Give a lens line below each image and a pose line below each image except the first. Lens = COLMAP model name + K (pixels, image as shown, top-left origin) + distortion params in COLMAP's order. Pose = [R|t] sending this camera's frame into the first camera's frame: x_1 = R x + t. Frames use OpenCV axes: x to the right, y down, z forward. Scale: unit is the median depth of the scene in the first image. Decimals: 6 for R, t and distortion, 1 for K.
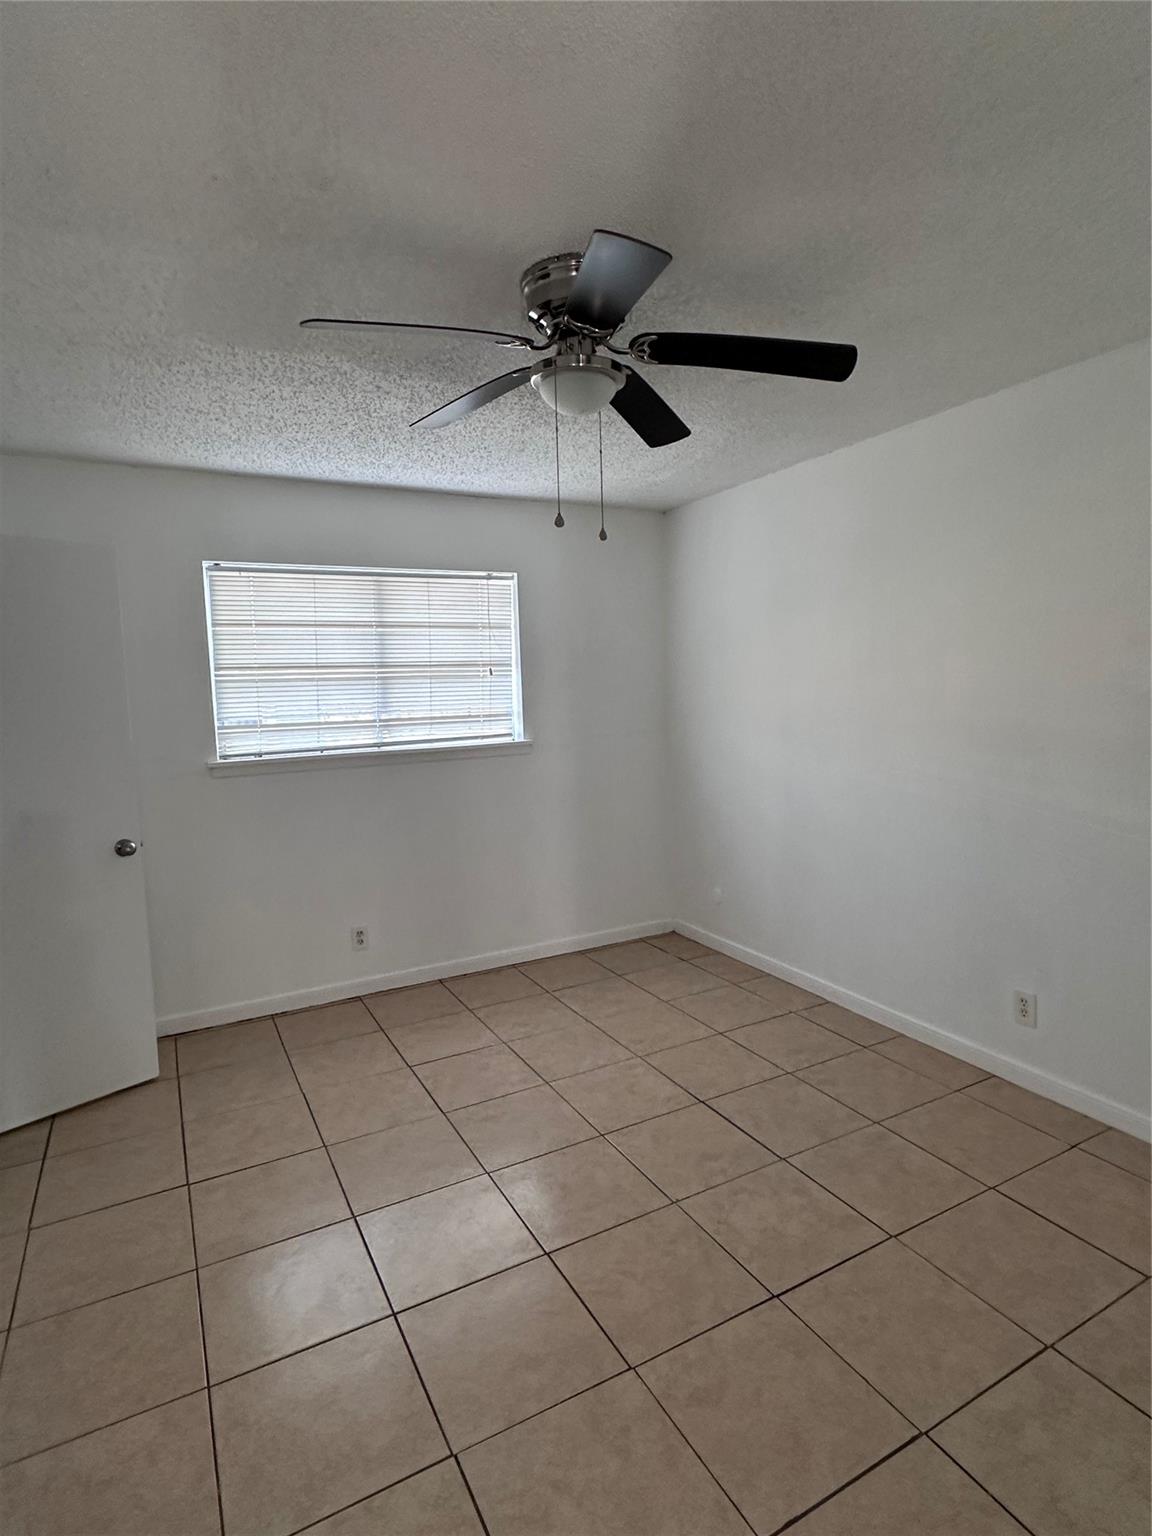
lens RADIAL K [[801.3, 0, 571.0], [0, 801.3, 764.1], [0, 0, 1]] dist [-0.004322, 0.000219]
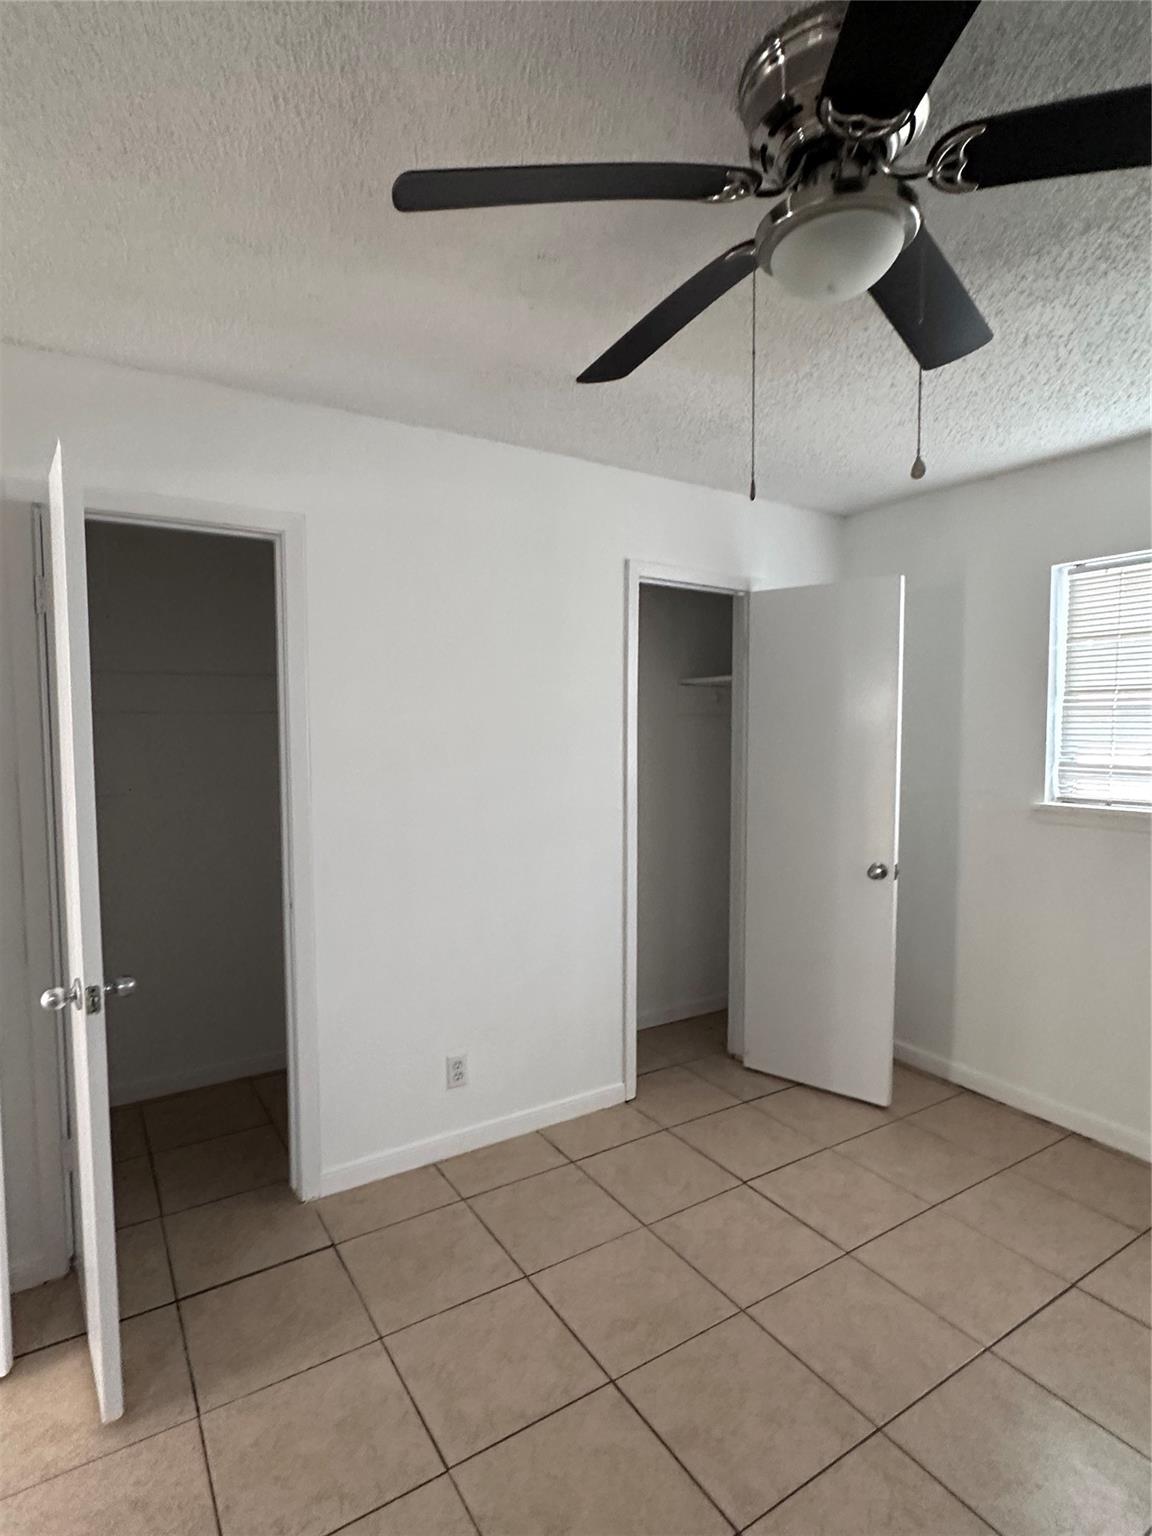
lens RADIAL K [[801.3, 0, 572.5], [0, 801.3, 773.2], [0, 0, 1]] dist [-0.004322, 0.000219]
pose [[0.072885, 0.092794, -0.993014, 0.355850], [-0.098351, 0.991478, 0.085431, -0.058162], [0.992479, 0.091437, 0.081390, 0.442608]]
